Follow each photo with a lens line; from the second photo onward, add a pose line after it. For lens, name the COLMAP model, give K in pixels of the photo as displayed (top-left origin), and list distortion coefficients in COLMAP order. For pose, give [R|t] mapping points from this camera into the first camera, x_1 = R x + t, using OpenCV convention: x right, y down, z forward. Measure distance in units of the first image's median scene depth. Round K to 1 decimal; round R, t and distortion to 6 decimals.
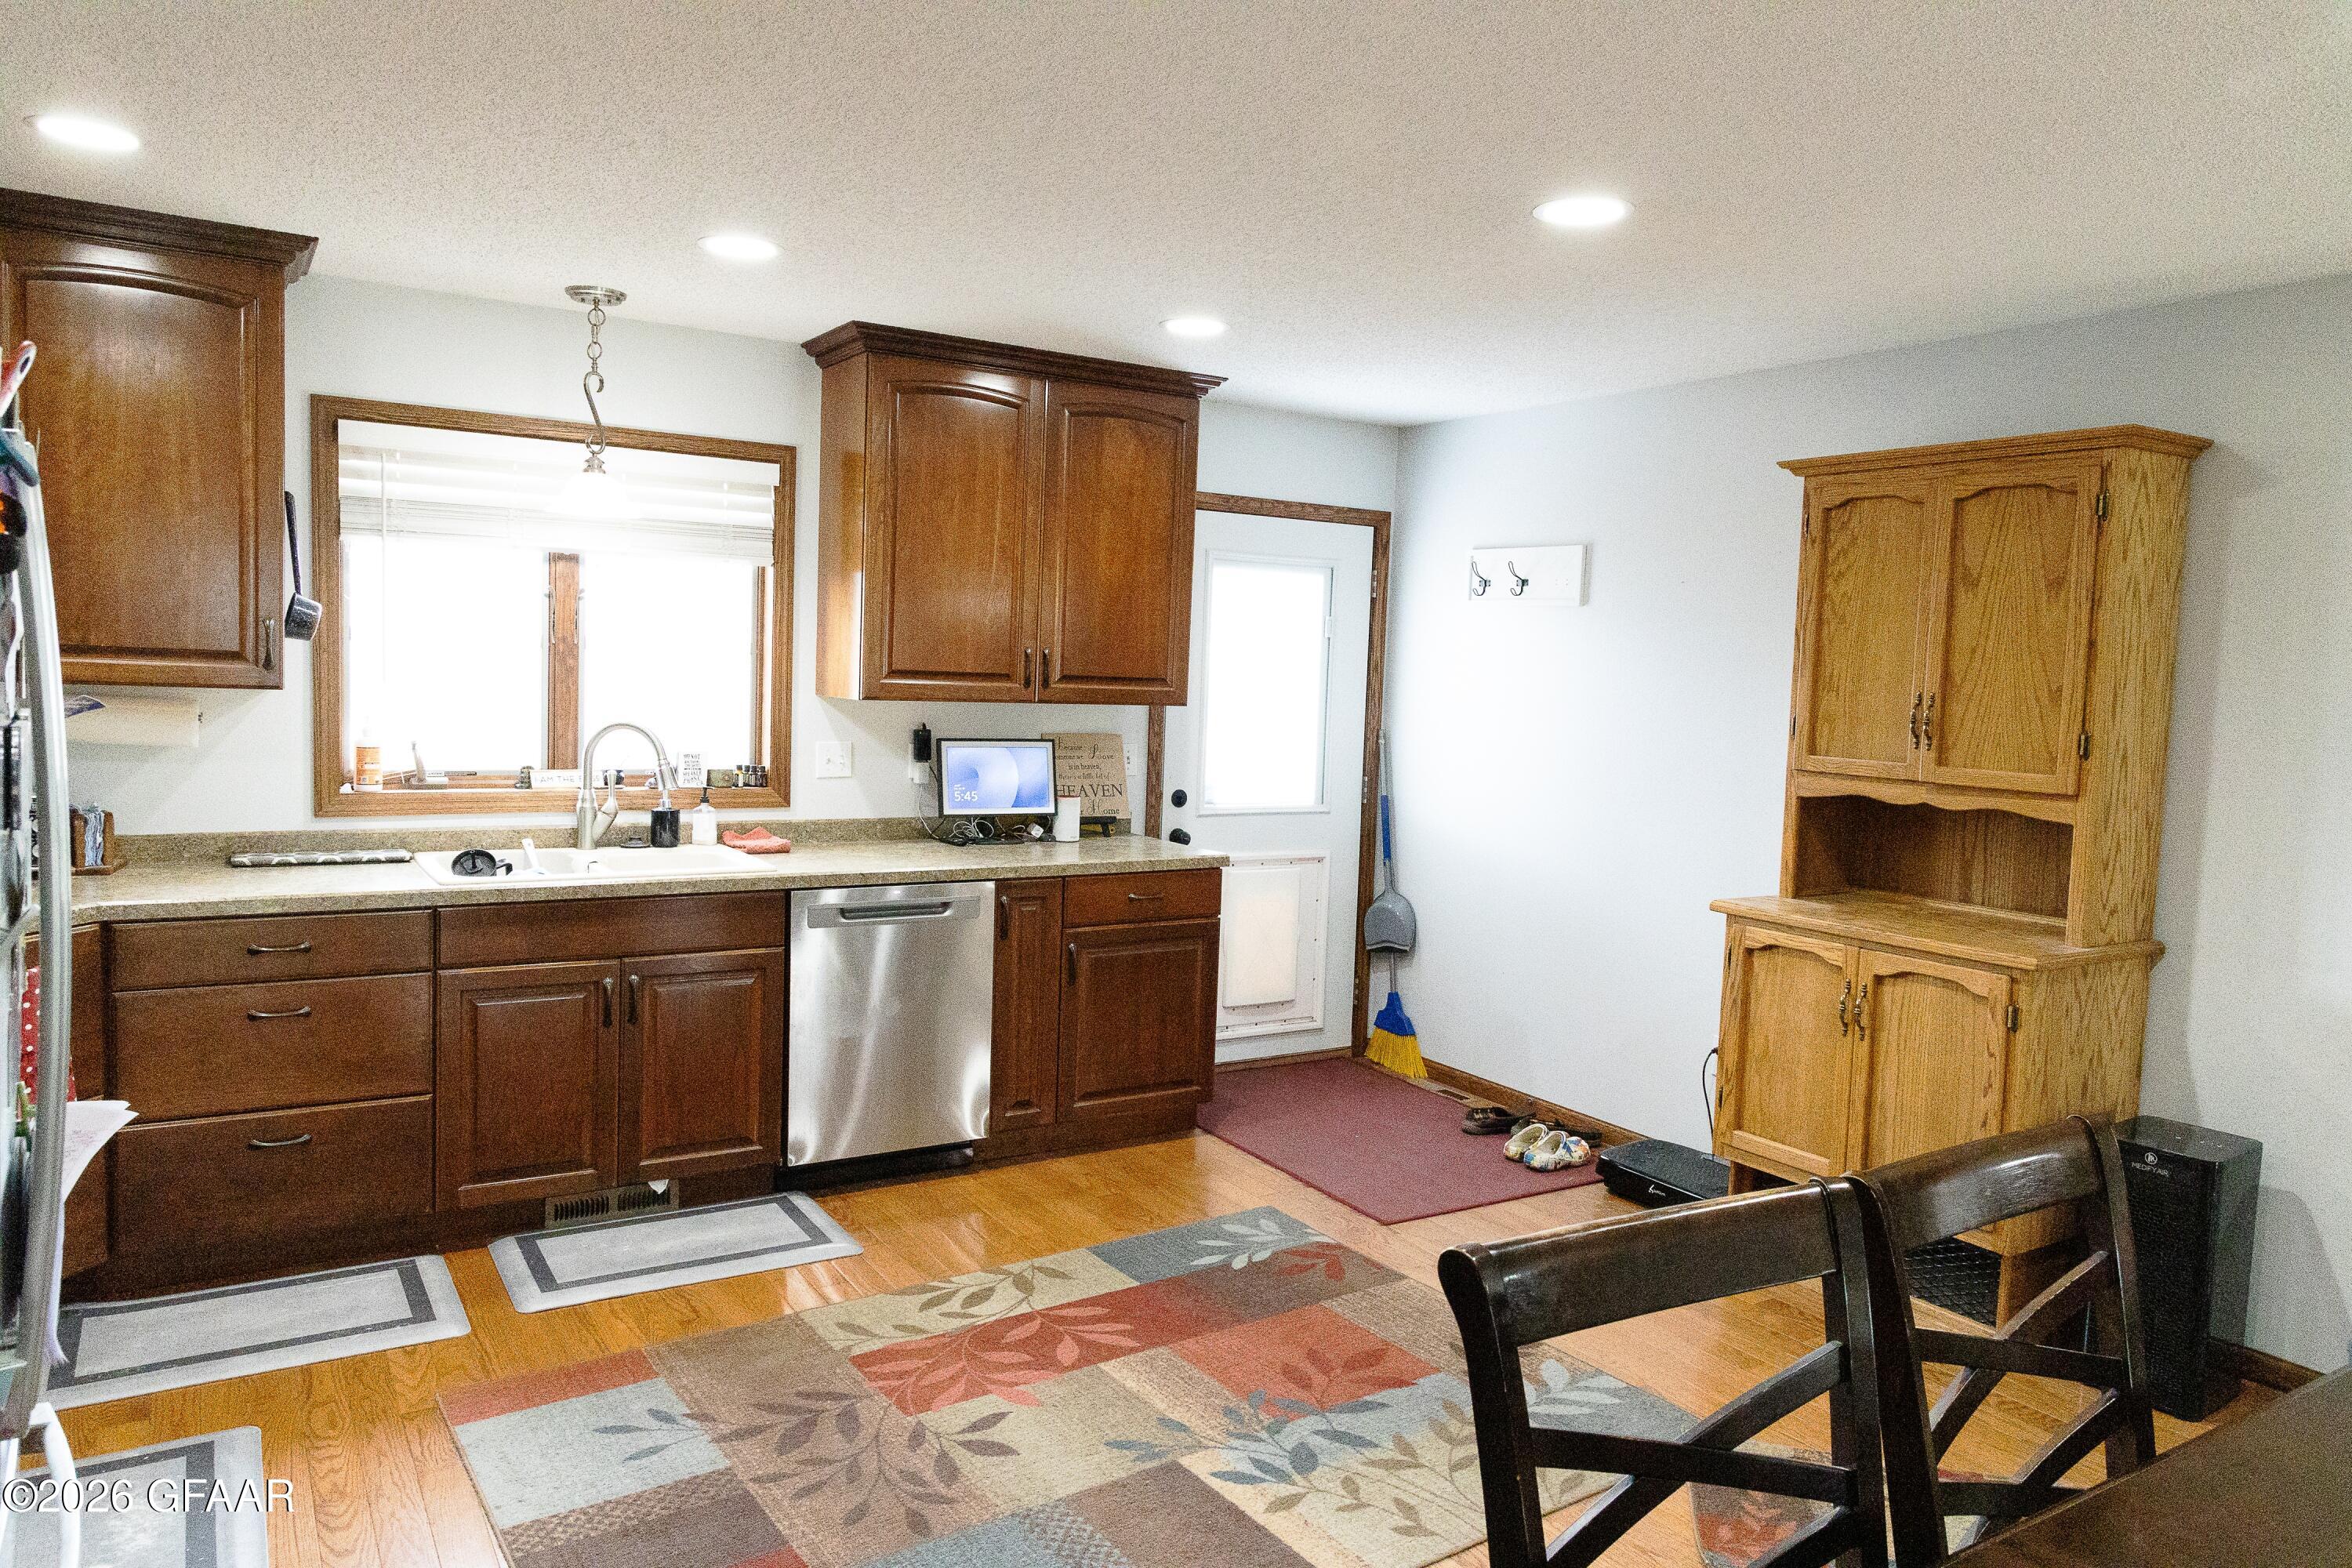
lens RADIAL K [[1596.3, 0, 1185.6], [0, 1596.3, 769.2], [0, 0, 1]] dist [0.001923, -0.000212]
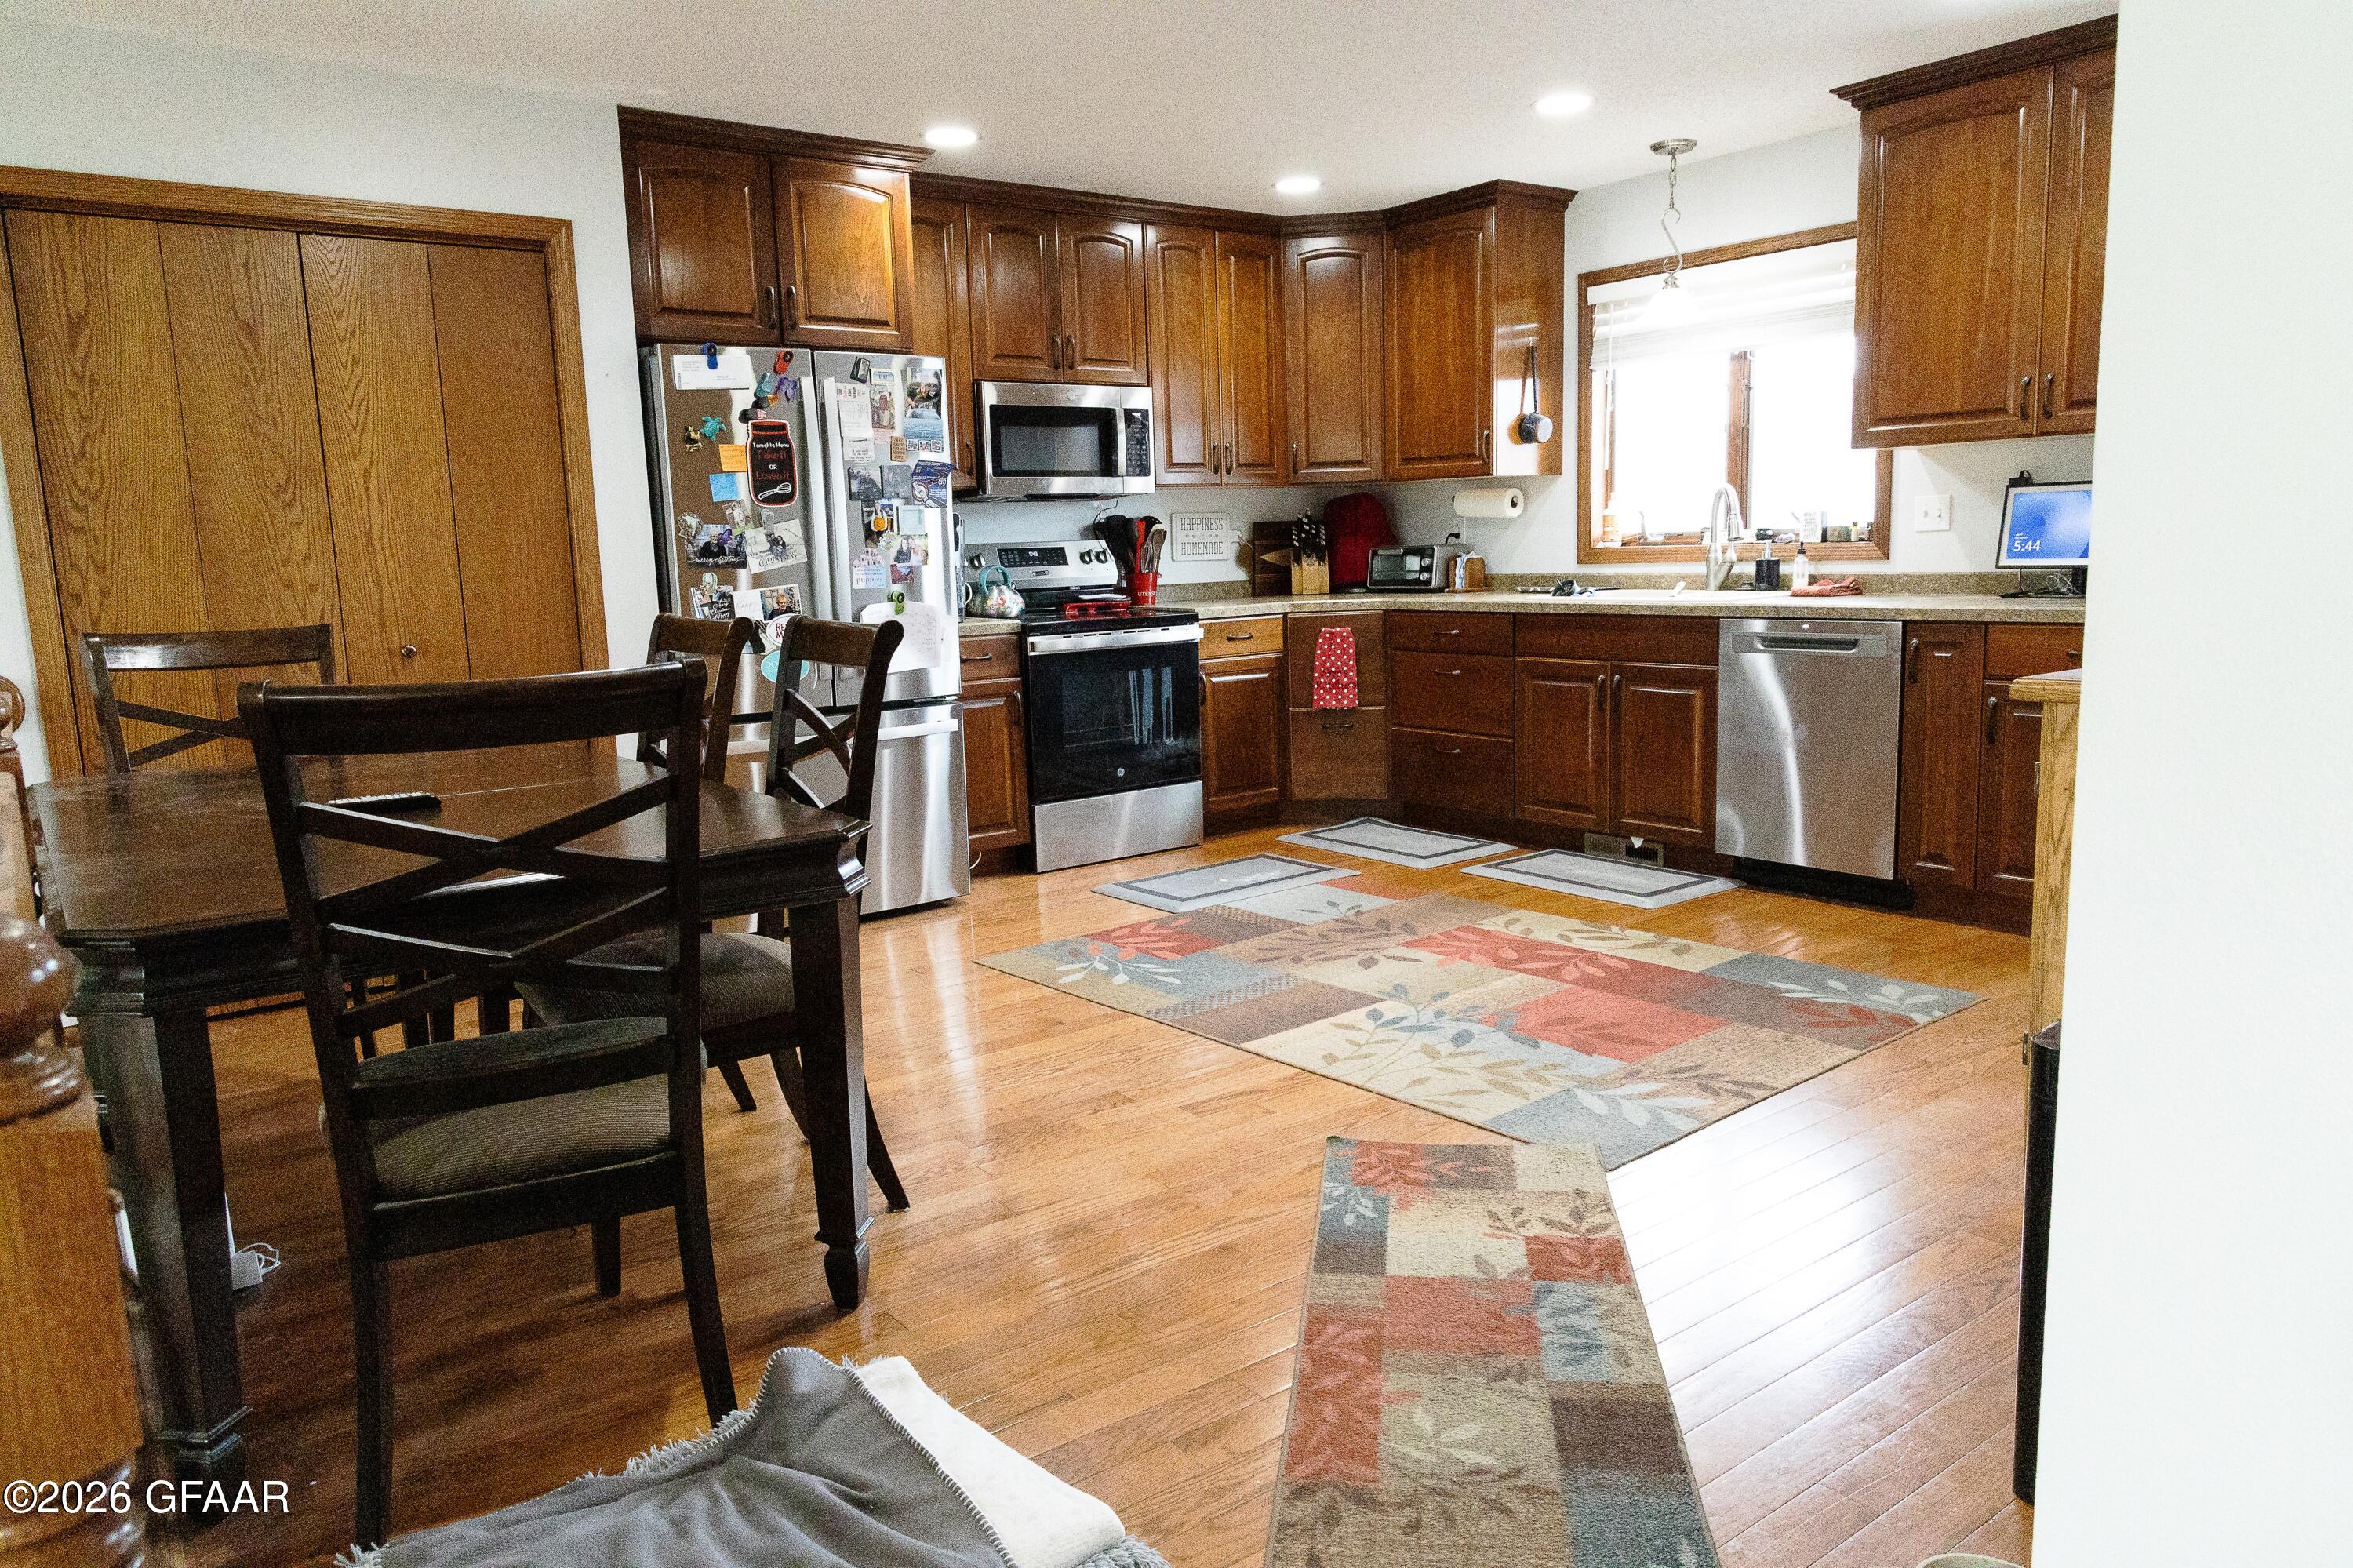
lens RADIAL K [[1597.0, 0, 1189.9], [0, 1597.0, 789.8], [0, 0, 1]] dist [0.001923, -0.000212]
pose [[0.070263, 0.112106, -0.991209, 0.979768], [-0.037275, 0.993266, 0.109697, 0.093858], [0.996832, 0.029240, 0.073968, 0.566637]]
